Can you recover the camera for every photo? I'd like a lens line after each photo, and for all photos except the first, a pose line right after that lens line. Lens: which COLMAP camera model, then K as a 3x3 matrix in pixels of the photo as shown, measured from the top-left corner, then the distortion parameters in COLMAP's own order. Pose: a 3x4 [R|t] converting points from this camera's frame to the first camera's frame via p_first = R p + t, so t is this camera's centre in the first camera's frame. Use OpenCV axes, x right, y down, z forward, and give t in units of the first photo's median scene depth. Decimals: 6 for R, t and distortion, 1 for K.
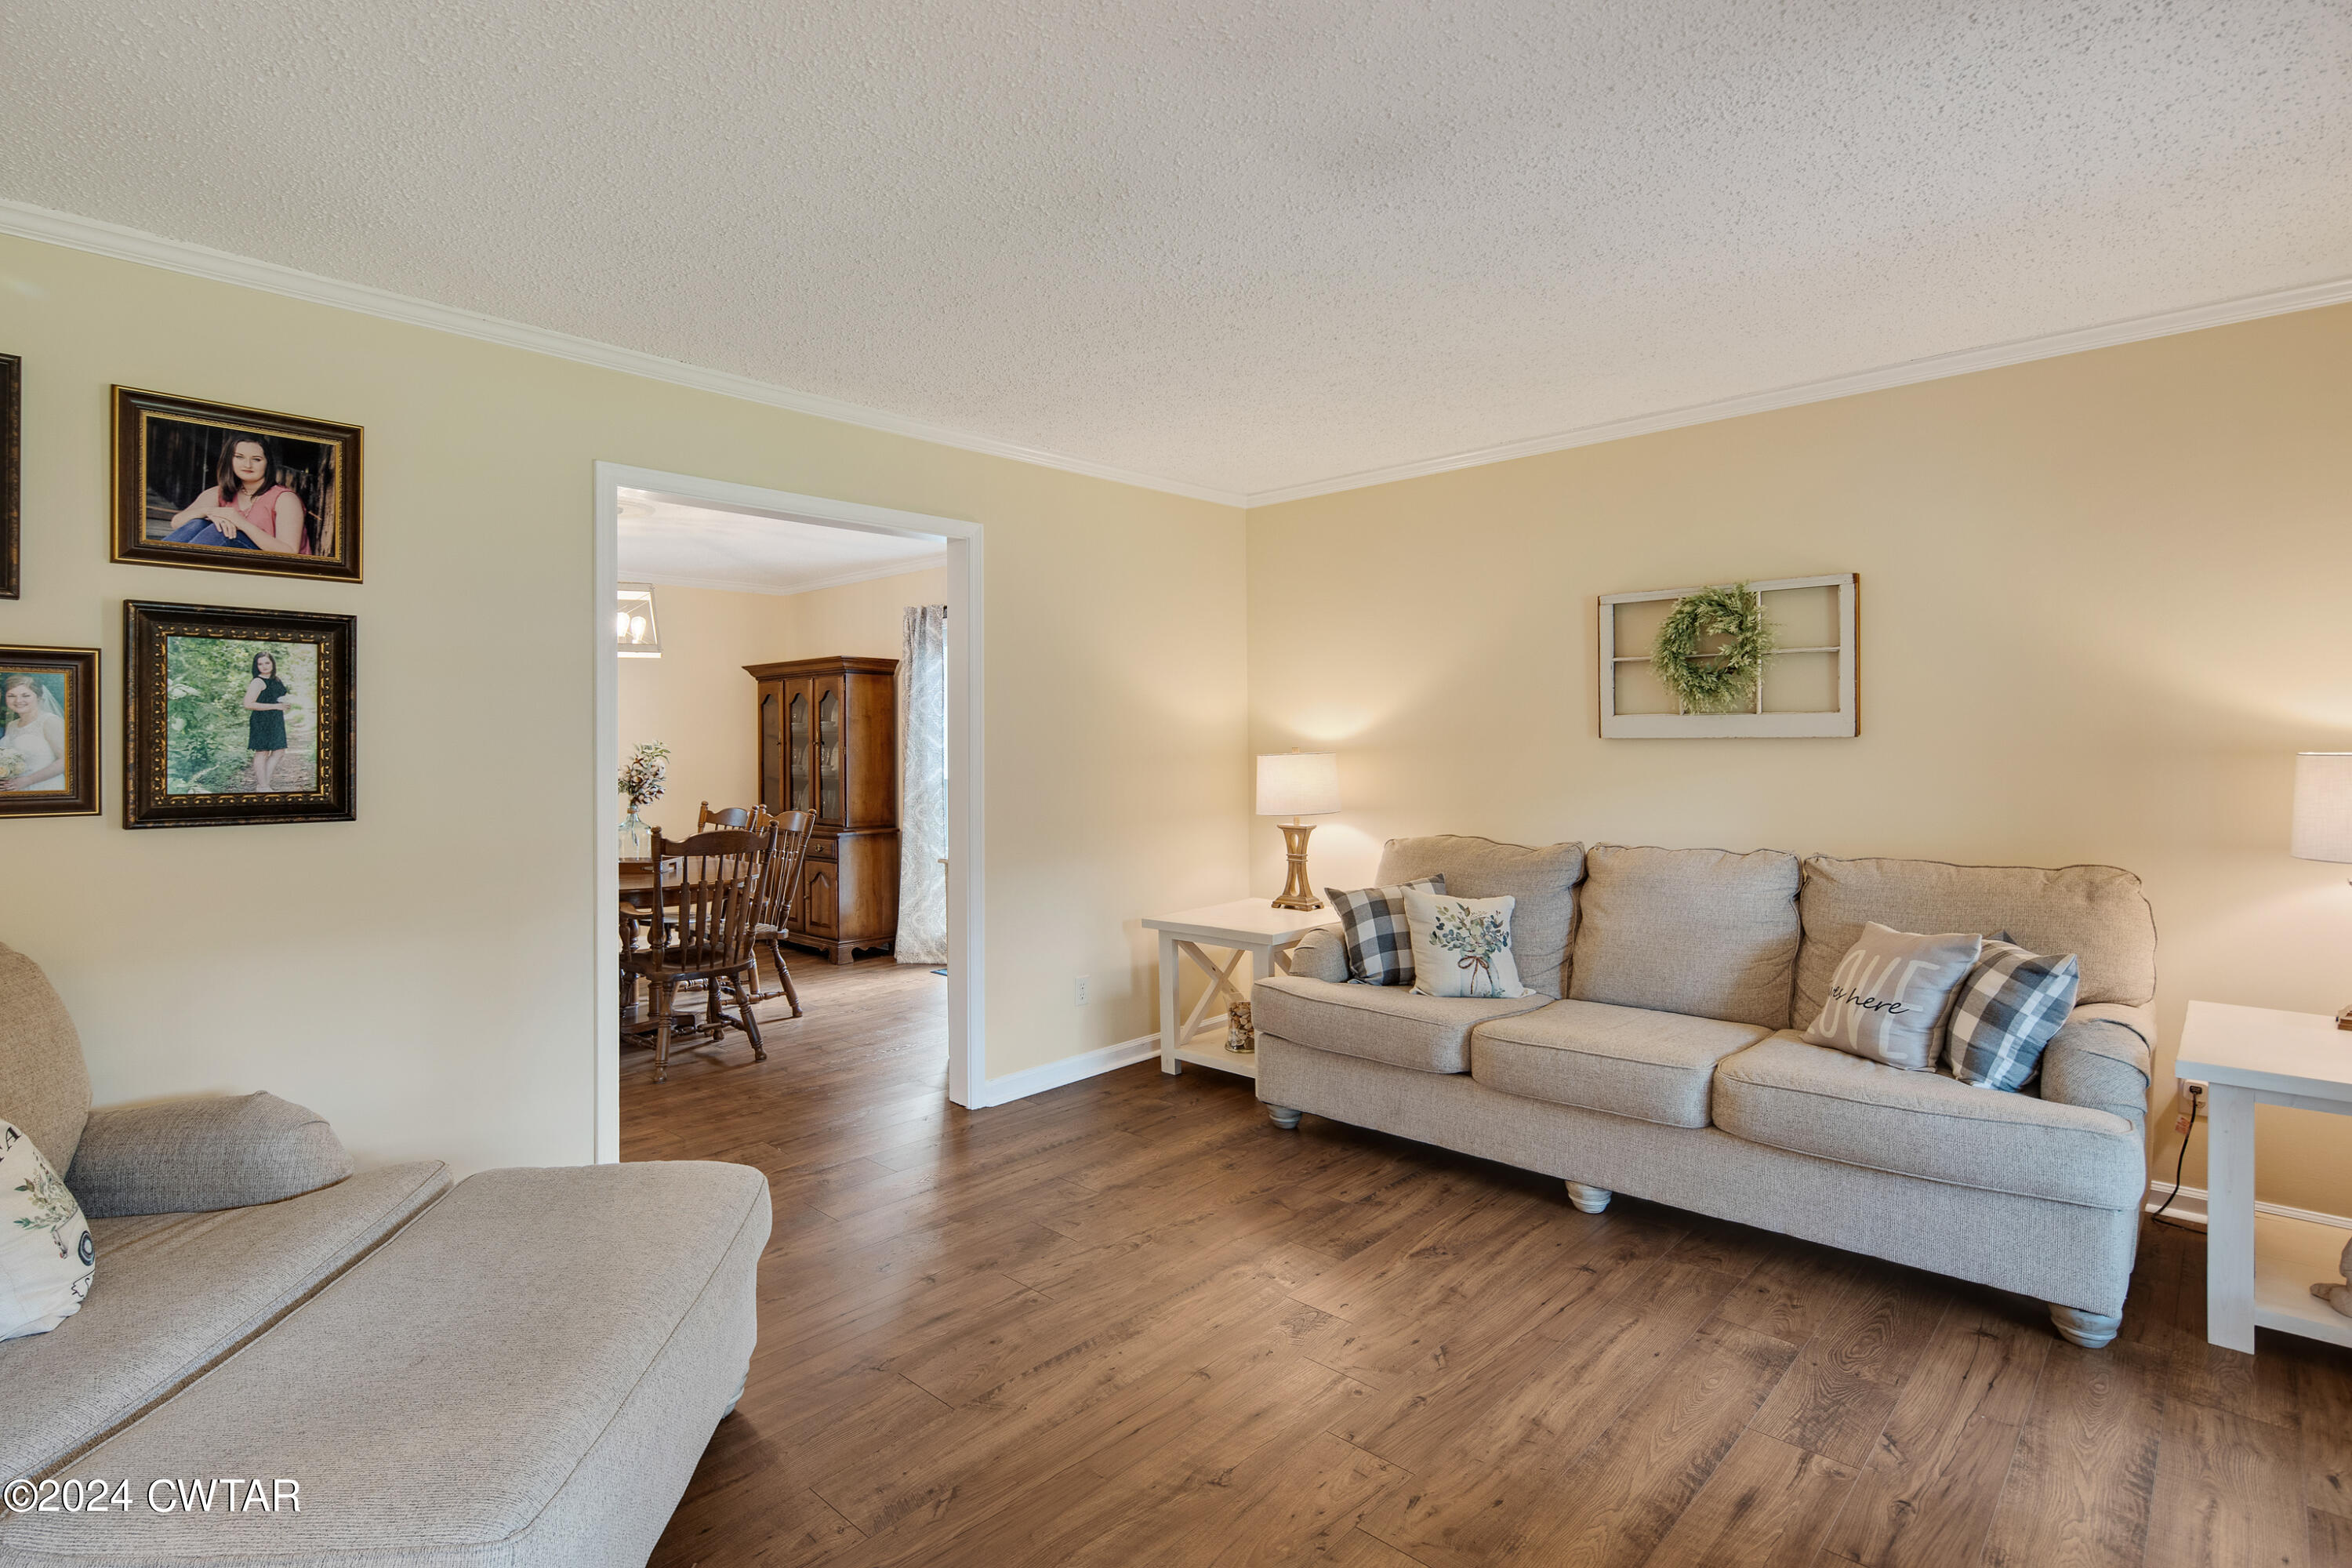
lens RADIAL K [[1153.1, 0, 1137.5], [0, 1153.1, 747.2], [0, 0, 1]] dist [-0.003396, -0.001875]
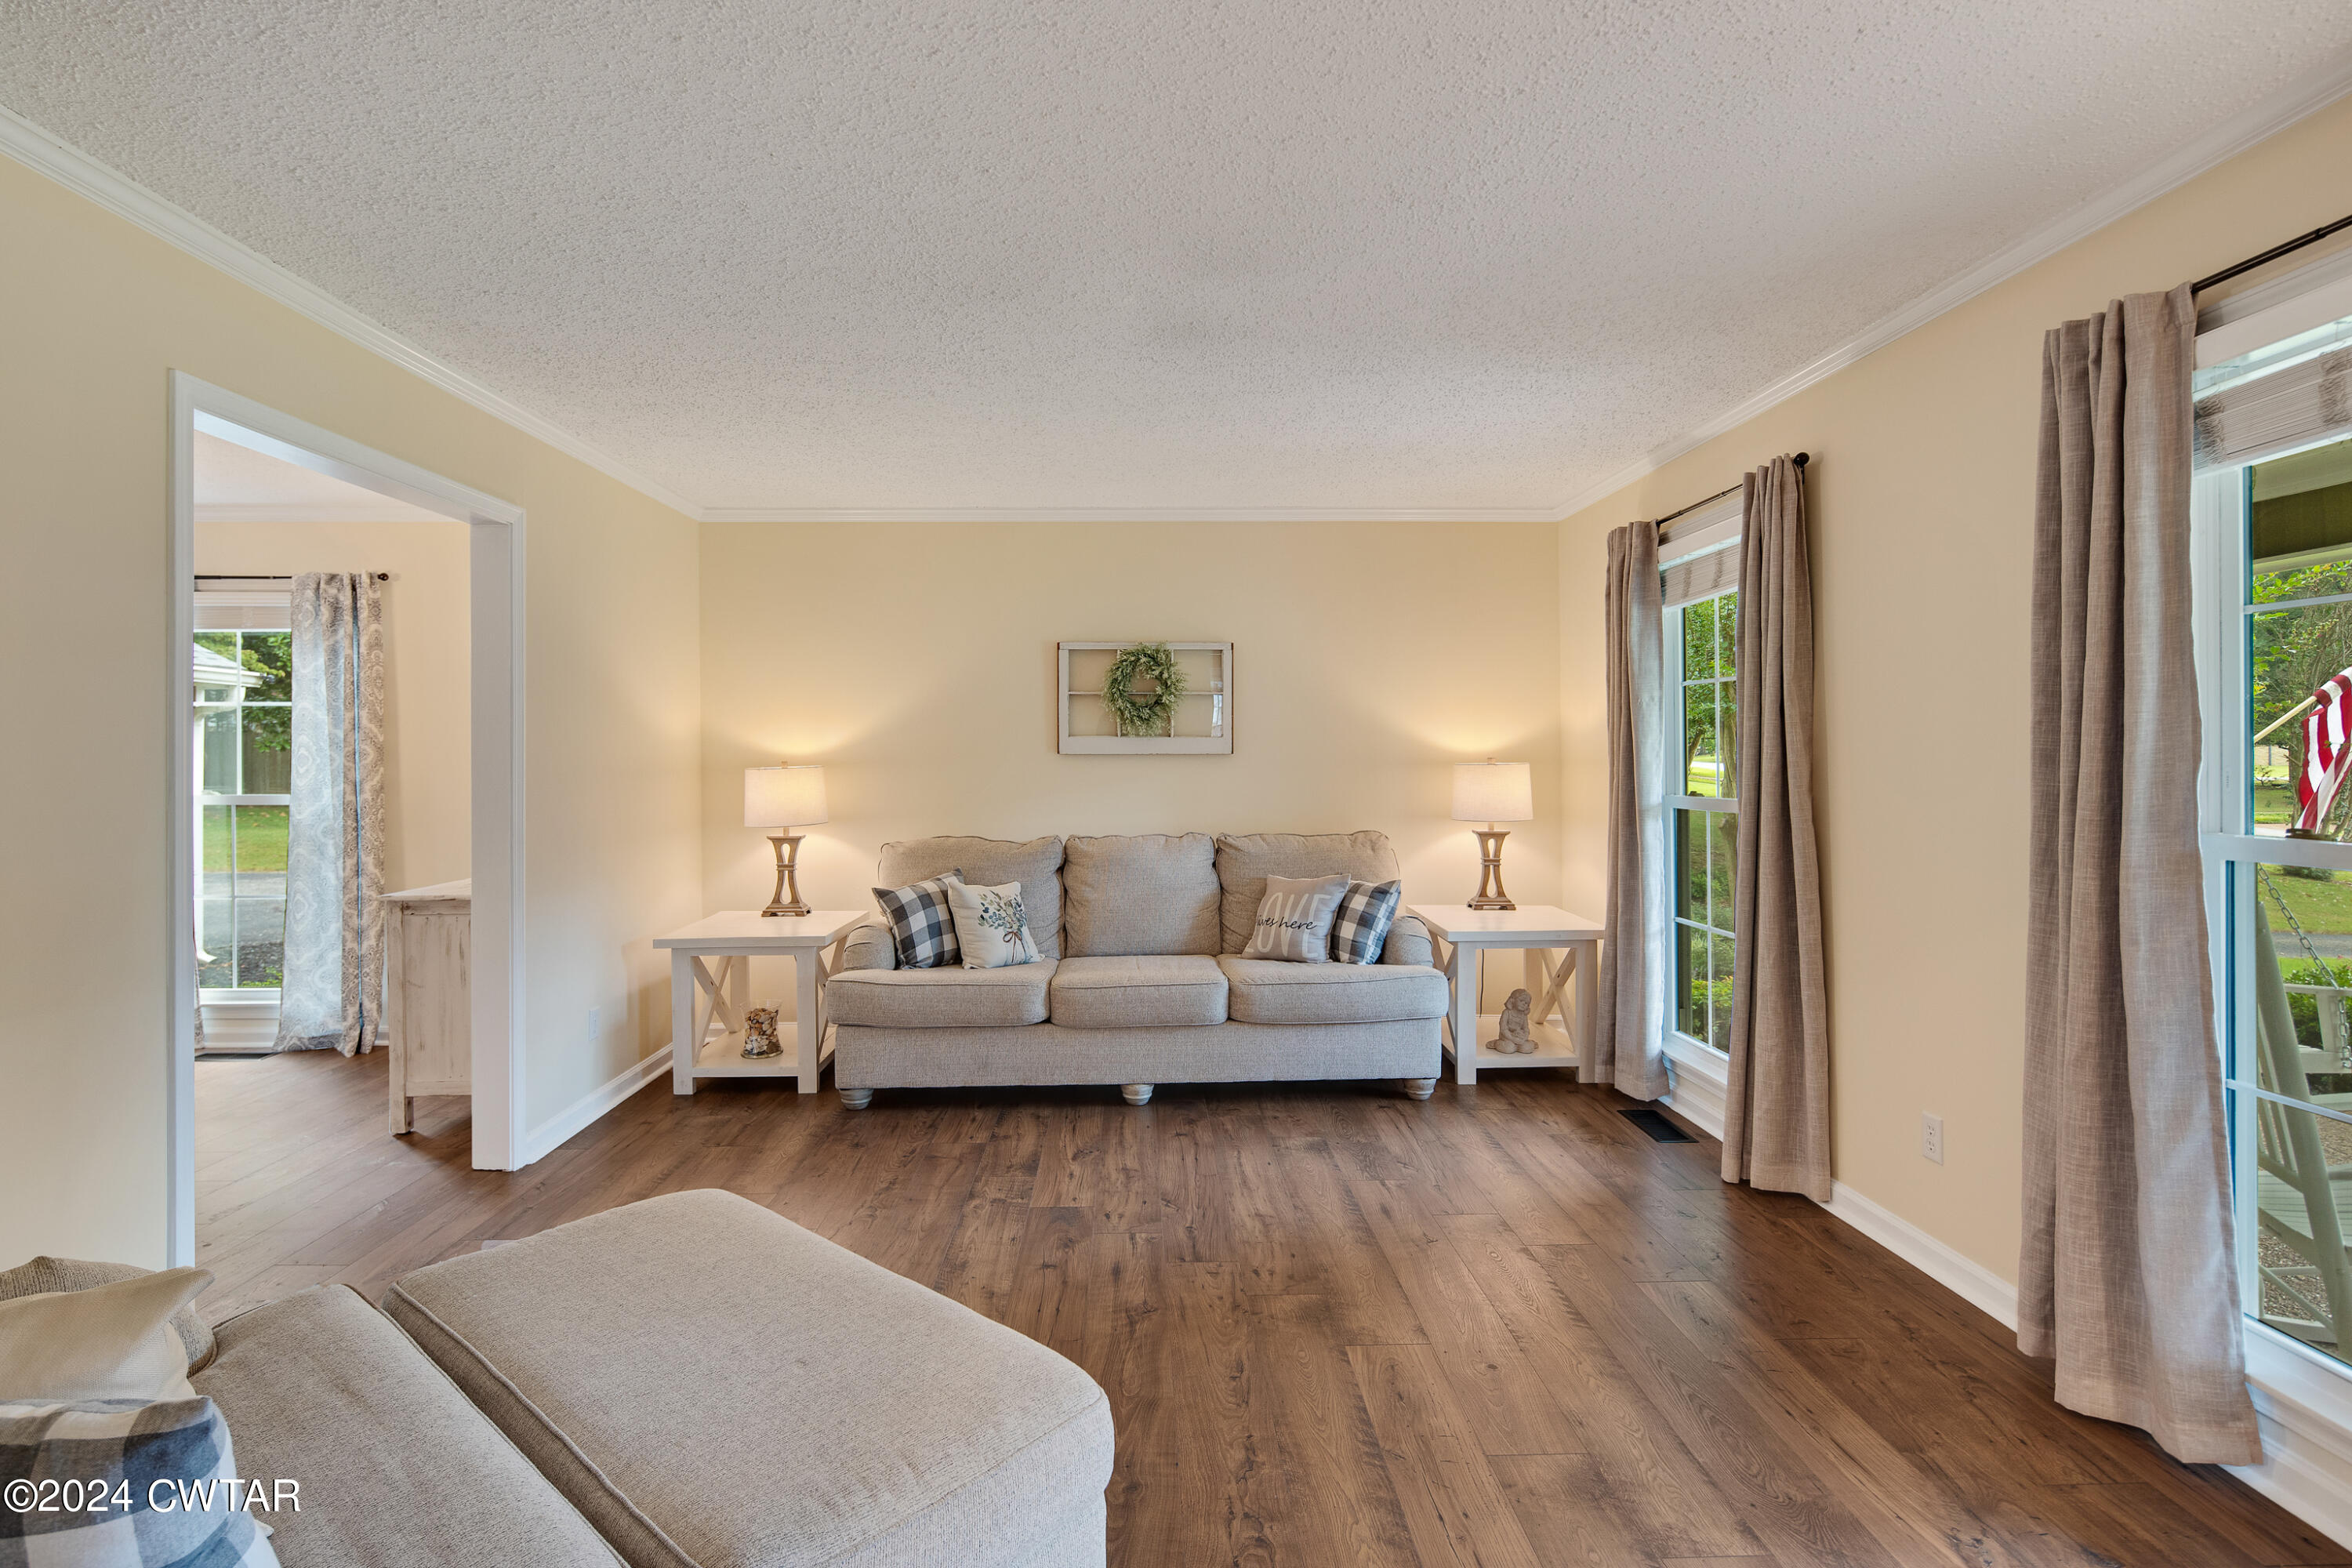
lens RADIAL K [[1150.1, 0, 1168.0], [0, 1150.1, 755.0], [0, 0, 1]] dist [-0.004674, -0.001378]
pose [[0.698611, 0.004538, 0.715488, -0.444625], [0.001881, 0.999965, -0.008179, 0.004110], [-0.715500, 0.007060, 0.698577, 0.026750]]
